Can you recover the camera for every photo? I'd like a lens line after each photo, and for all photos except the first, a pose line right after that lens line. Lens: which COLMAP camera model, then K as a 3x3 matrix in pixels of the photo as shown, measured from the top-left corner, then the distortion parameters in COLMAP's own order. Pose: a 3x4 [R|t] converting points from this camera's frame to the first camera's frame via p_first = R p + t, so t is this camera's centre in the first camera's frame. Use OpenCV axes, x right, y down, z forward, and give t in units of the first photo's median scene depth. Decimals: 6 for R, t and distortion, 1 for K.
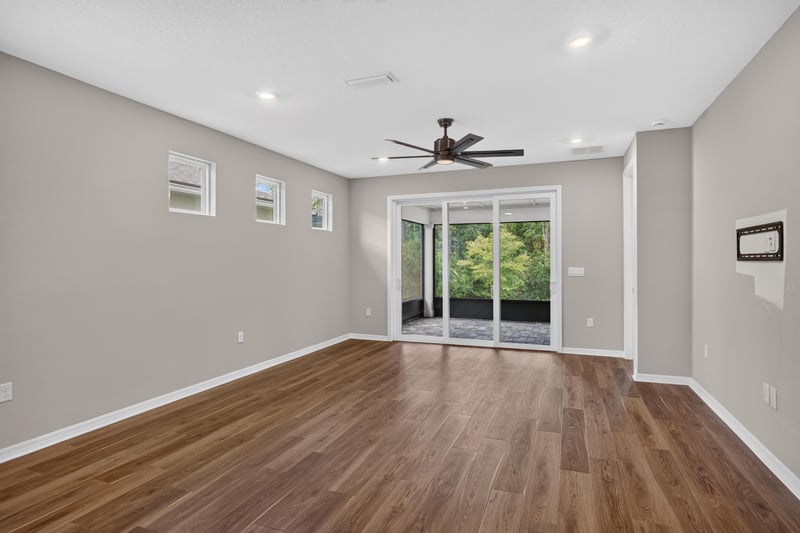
lens RADIAL K [[429.8, 0, 398.0], [0, 429.8, 267.3], [0, 0, 1]] dist [-0.000394, 0.000078]
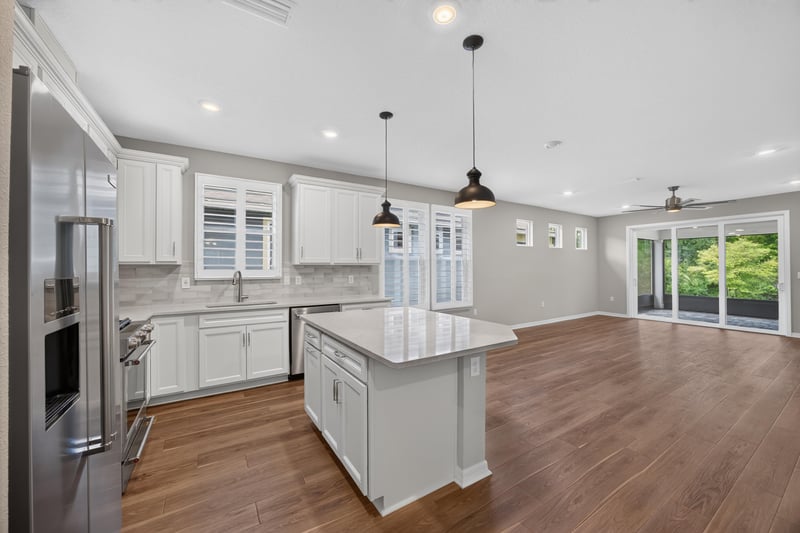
lens RADIAL K [[308.4, 0, 399.1], [0, 308.4, 265.9], [0, 0, 1]] dist [-0.020004, 0.003210]
pose [[0.809439, -0.003355, -0.587194, -0.070171], [-0.007654, 0.999838, -0.016265, 0.009402], [0.587154, 0.017660, 0.809283, -0.656399]]
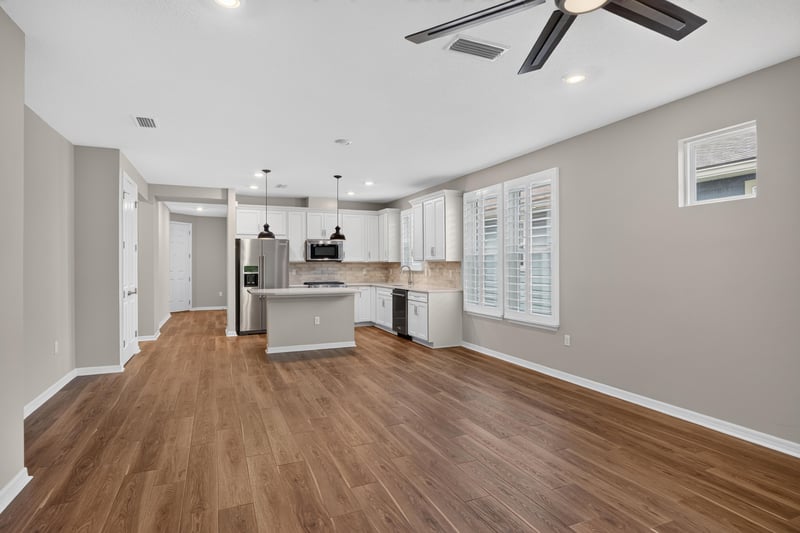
lens RADIAL K [[429.8, 0, 405.0], [0, 429.8, 264.0], [0, 0, 1]] dist [-0.000394, 0.000078]
pose [[-0.697386, 0.004985, -0.716678, 0.494259], [-0.004303, 0.999929, 0.011142, -0.016832], [0.716683, 0.010854, -0.697315, 1.150925]]
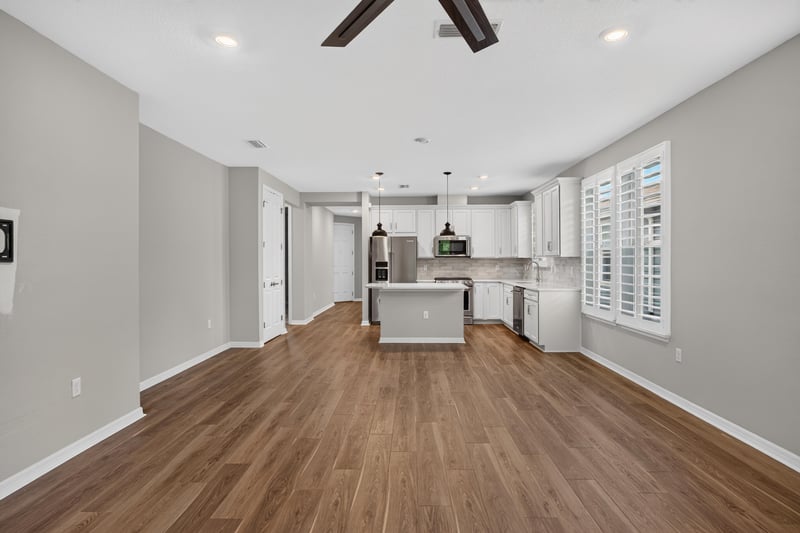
lens RADIAL K [[435.8, 0, 404.3], [0, 435.8, 259.9], [0, 0, 1]] dist [-0.005823, 0.003721]
pose [[-0.934293, 0.005214, -0.356468, 0.255570], [0.000901, 0.999924, 0.012264, -0.018159], [0.356505, 0.011136, -0.934227, 1.321268]]
